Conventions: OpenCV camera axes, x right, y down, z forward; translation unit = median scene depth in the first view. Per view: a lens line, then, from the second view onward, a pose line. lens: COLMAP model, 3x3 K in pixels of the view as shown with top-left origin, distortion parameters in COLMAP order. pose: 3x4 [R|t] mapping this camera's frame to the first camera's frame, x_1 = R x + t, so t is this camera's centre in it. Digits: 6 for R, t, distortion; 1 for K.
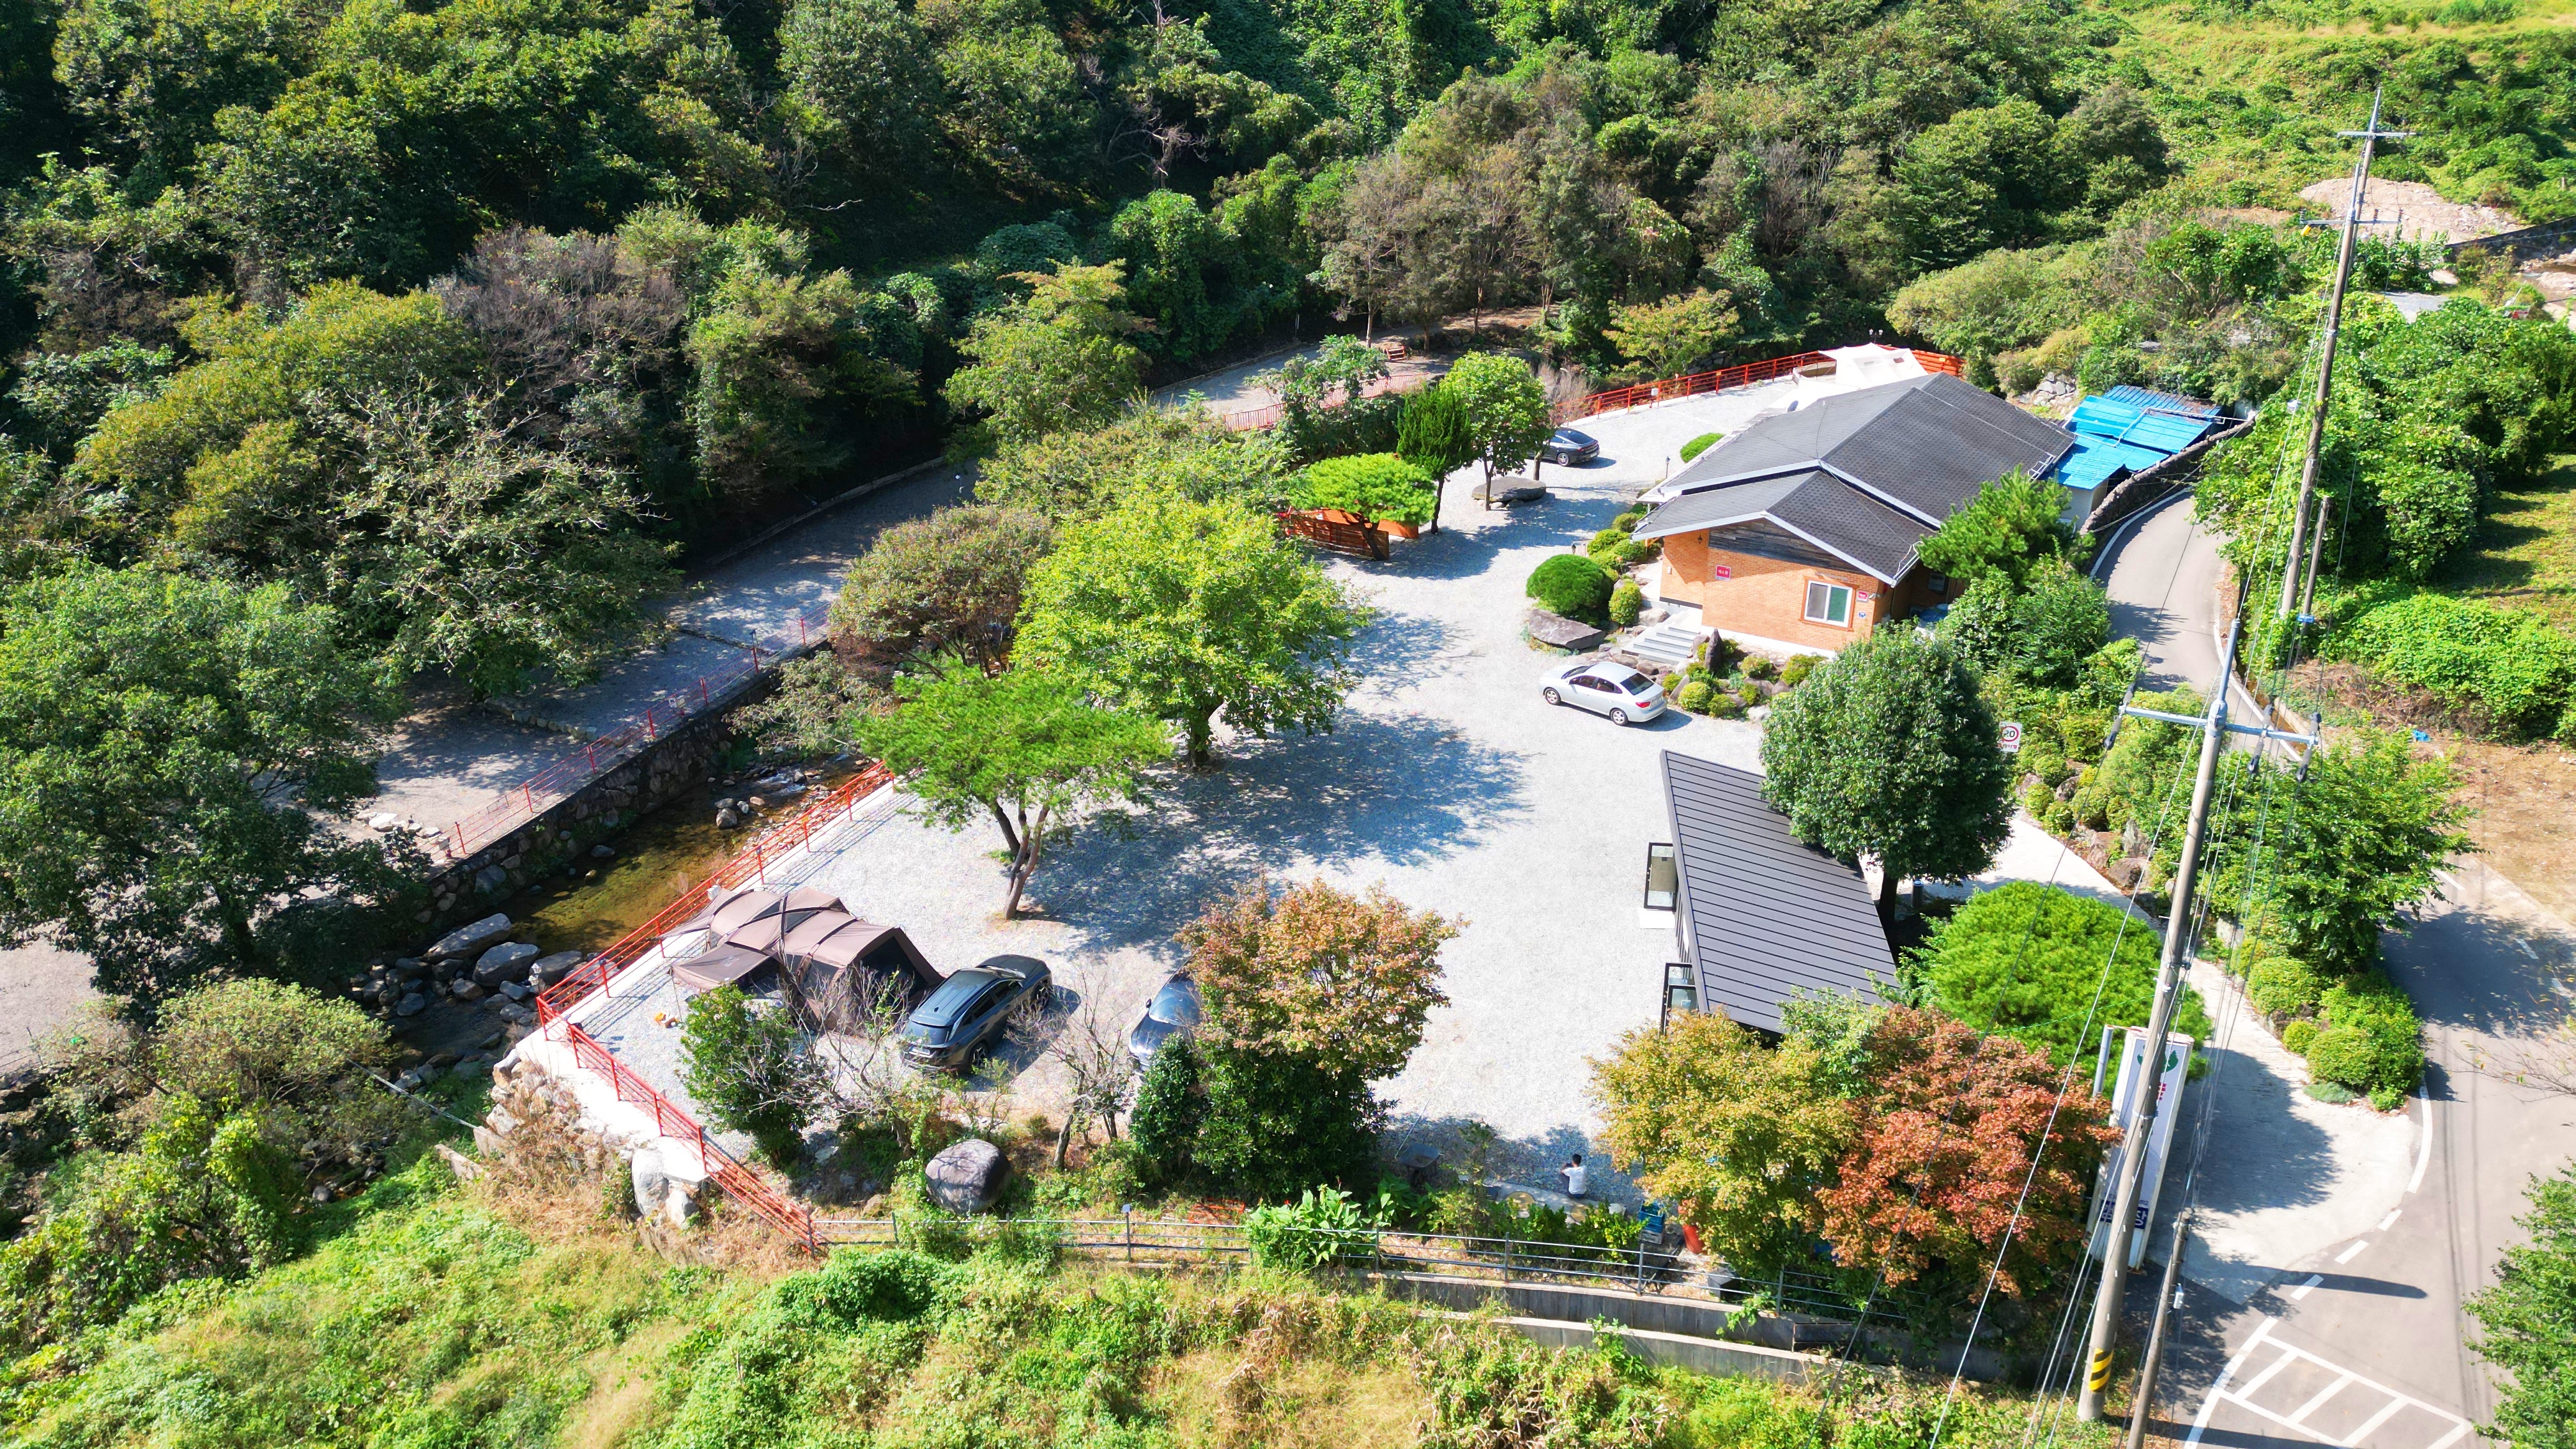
lens RADIAL K [[1800.8, 0, 1312.7], [0, 1800.8, 724.7], [0, 0, 1]] dist [0.053685, -0.046937]
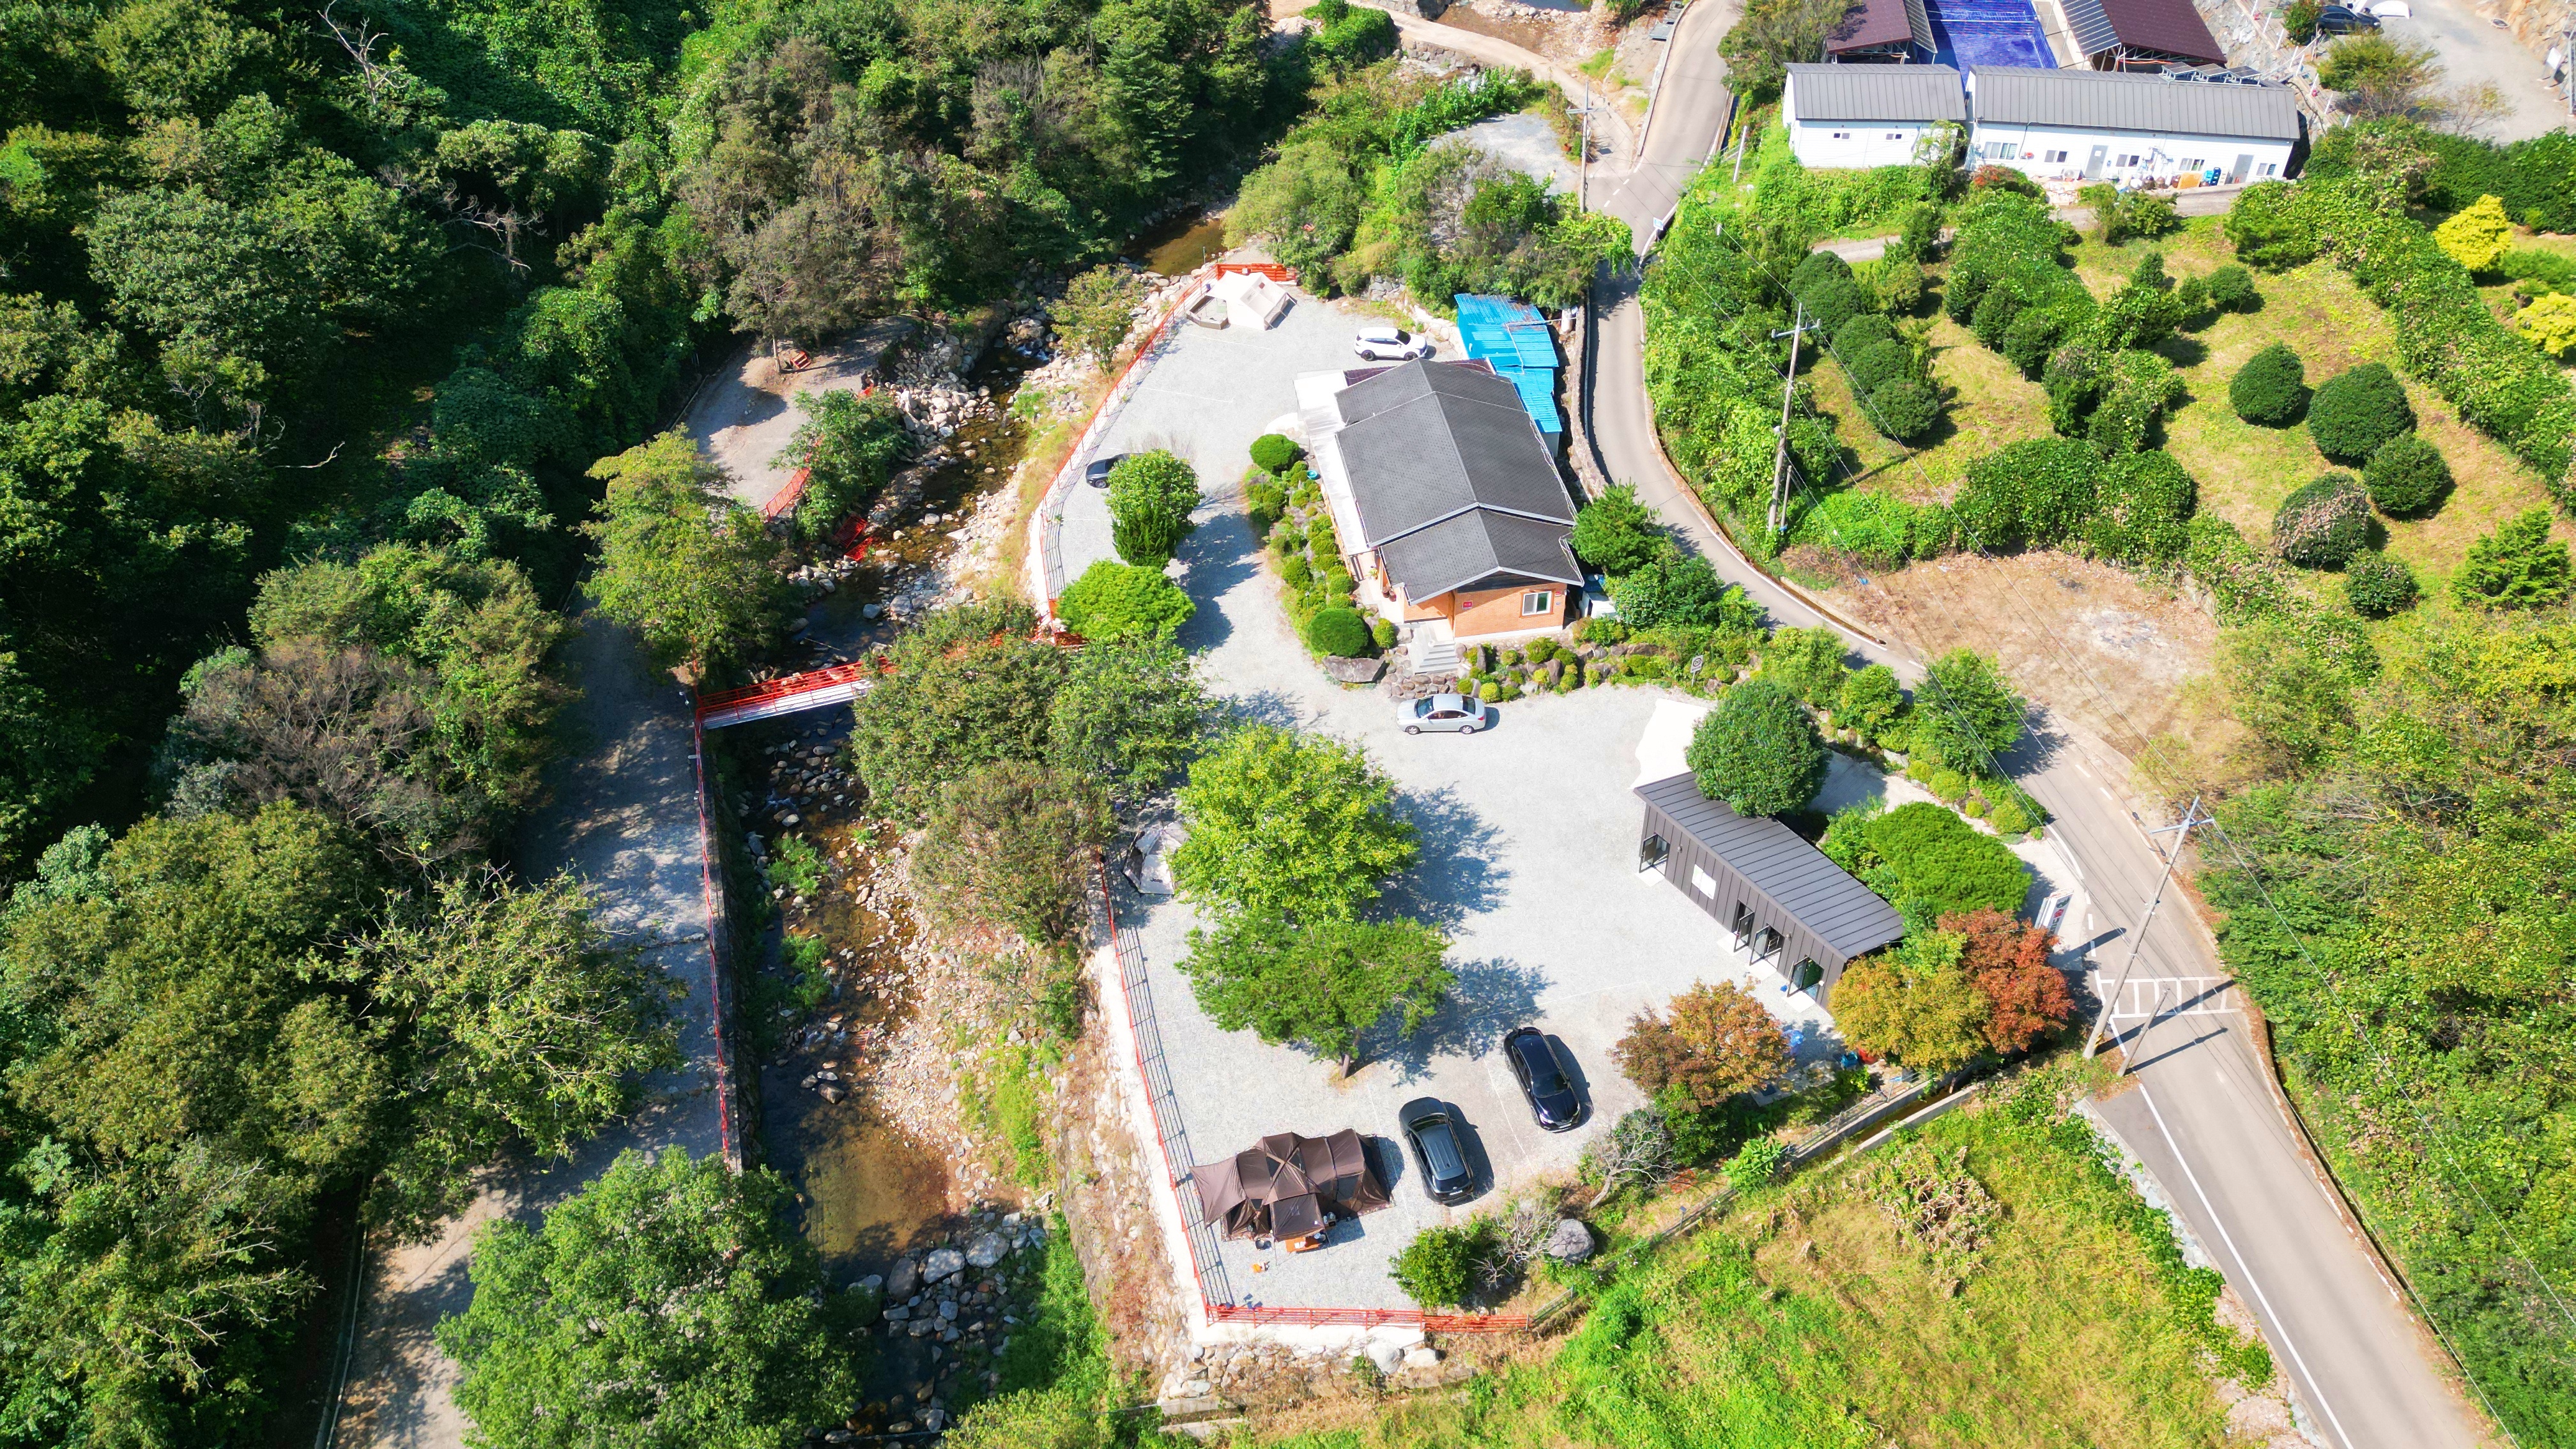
lens RADIAL K [[1800.8, 0, 1300.2], [0, 1800.8, 704.6], [0, 0, 1]] dist [0.053685, -0.046937]
pose [[0.748930, -0.429624, 0.504507, -0.580418], [0.285270, 0.896221, 0.339720, -0.487838], [-0.598101, -0.110506, 0.793765, -0.088528]]
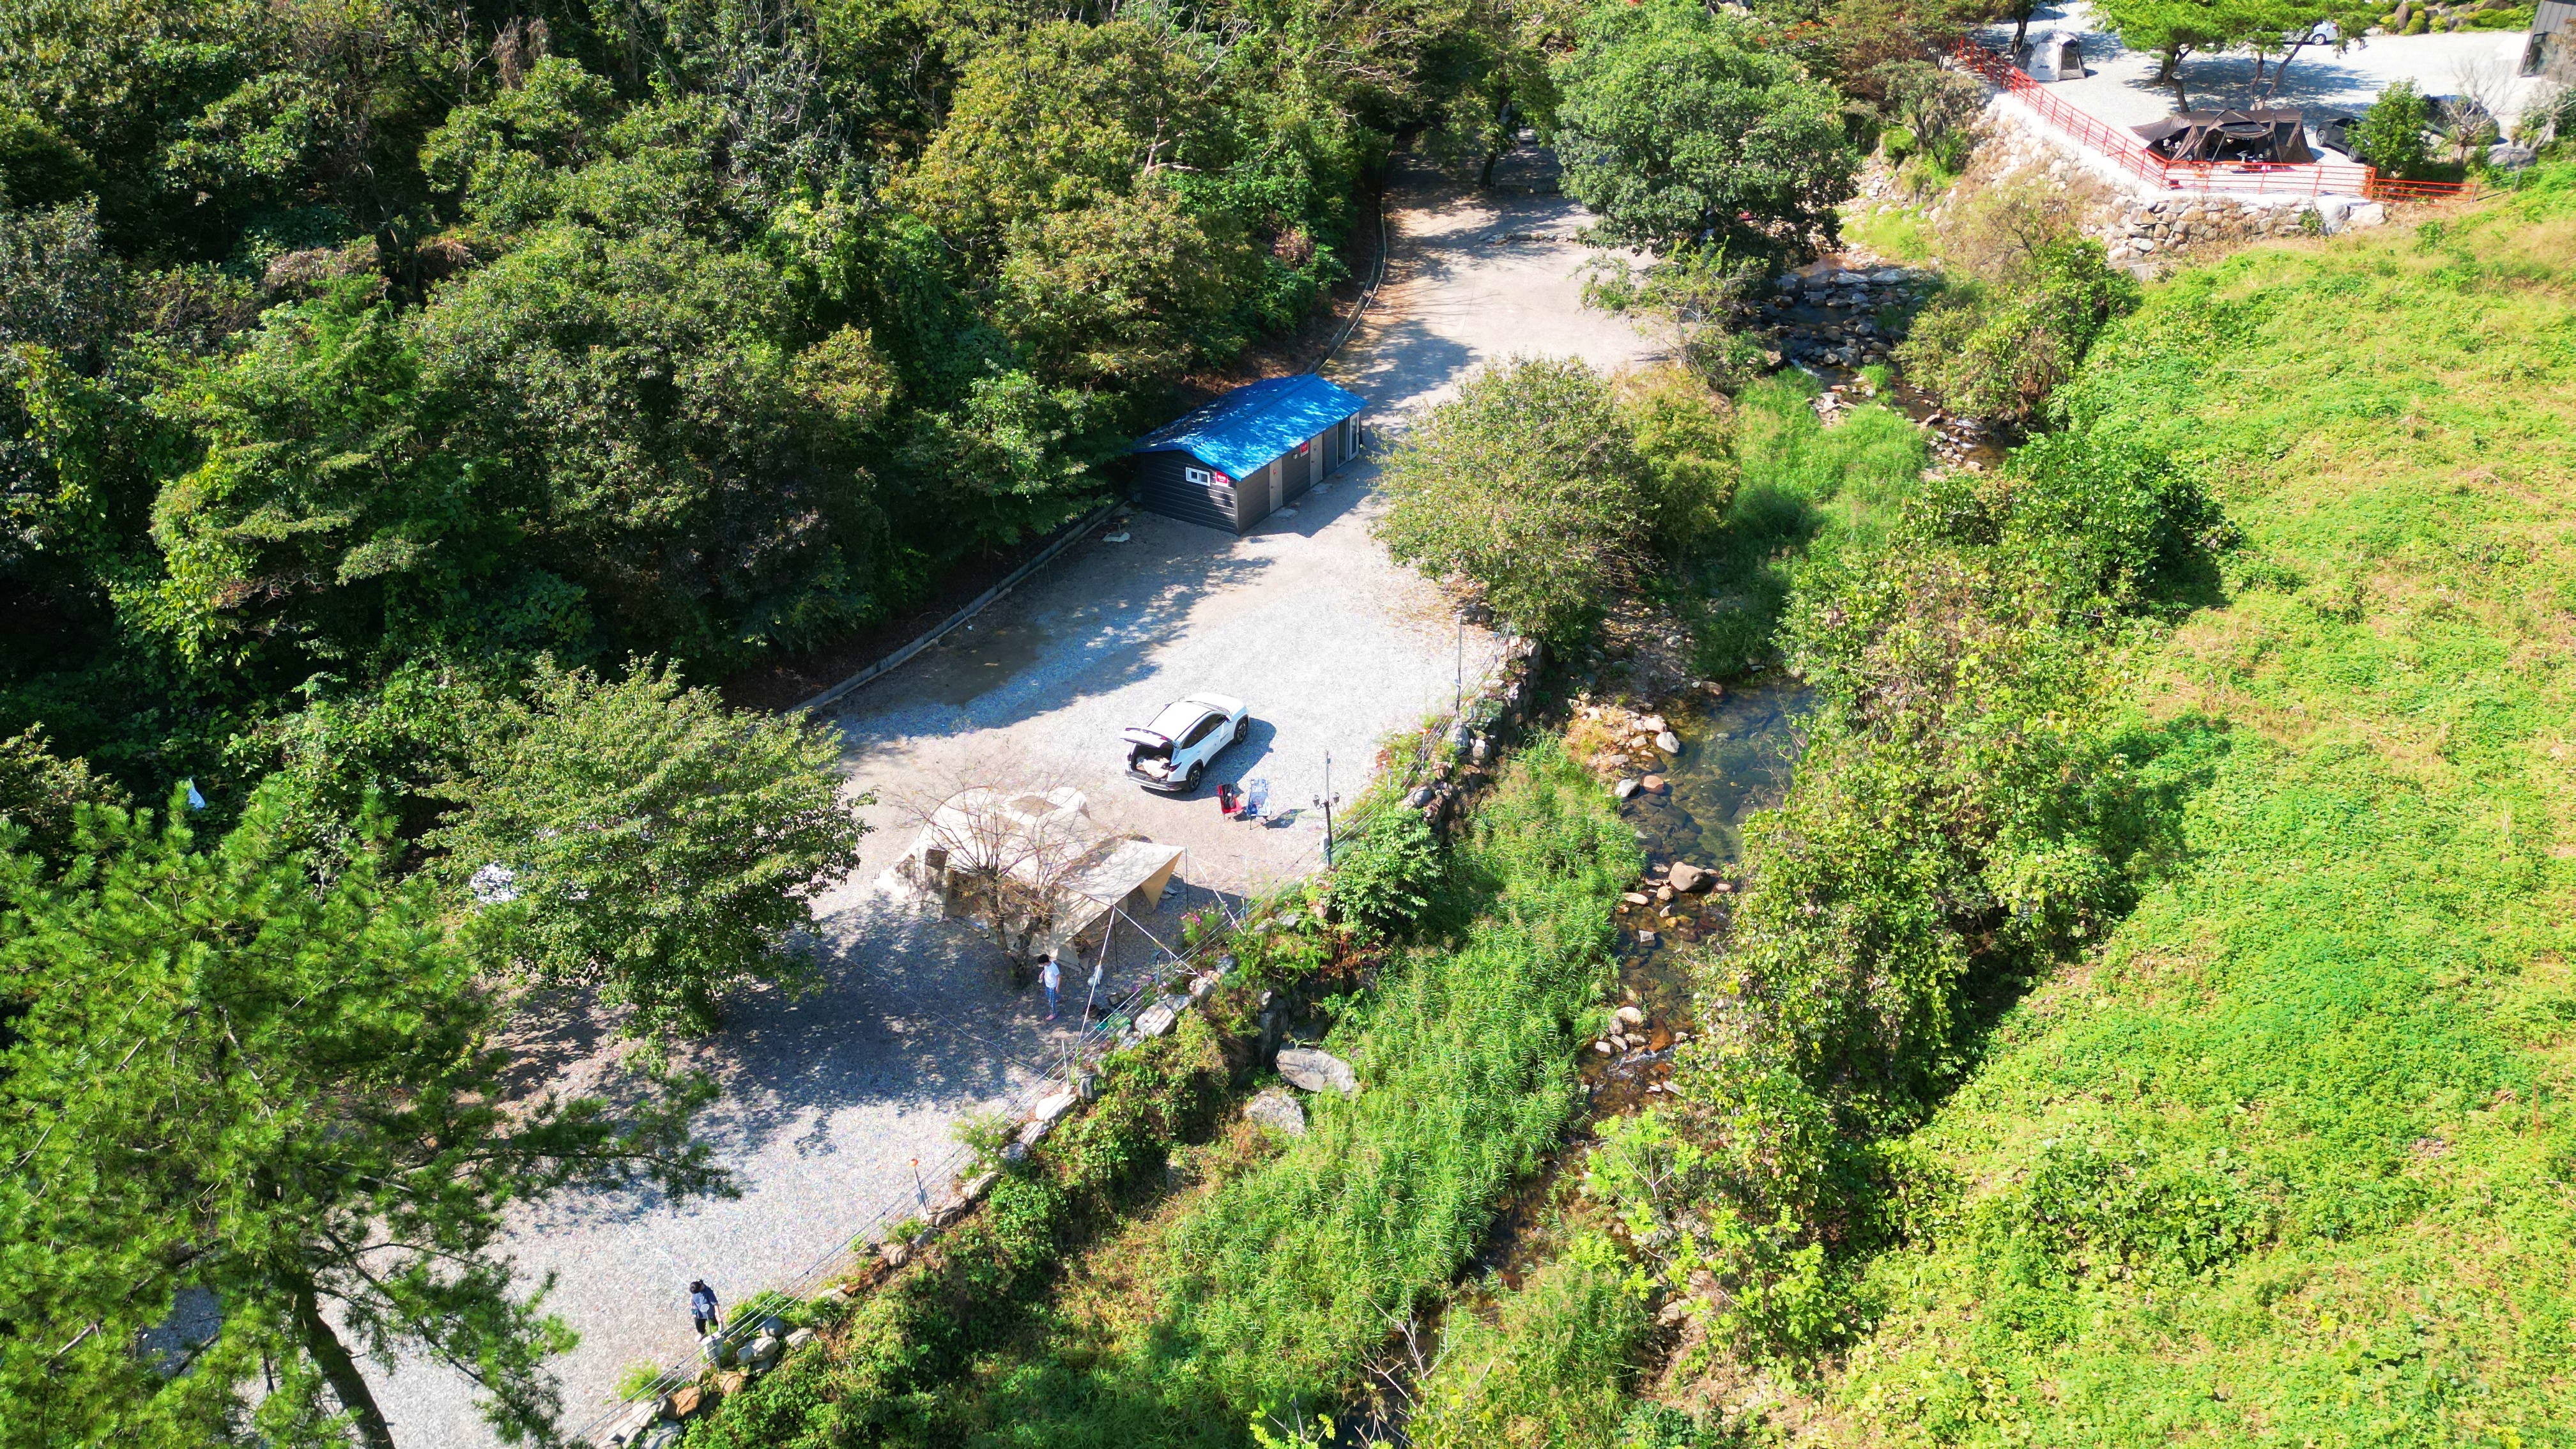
lens RADIAL K [[1800.8, 0, 1276.6], [0, 1800.8, 728.5], [0, 0, 1]] dist [0.053685, -0.046937]
pose [[0.898693, -0.218510, 0.380268, -1.248604], [0.184571, 0.974961, 0.124032, 0.187825], [-0.397849, -0.041280, 0.916522, -0.159469]]
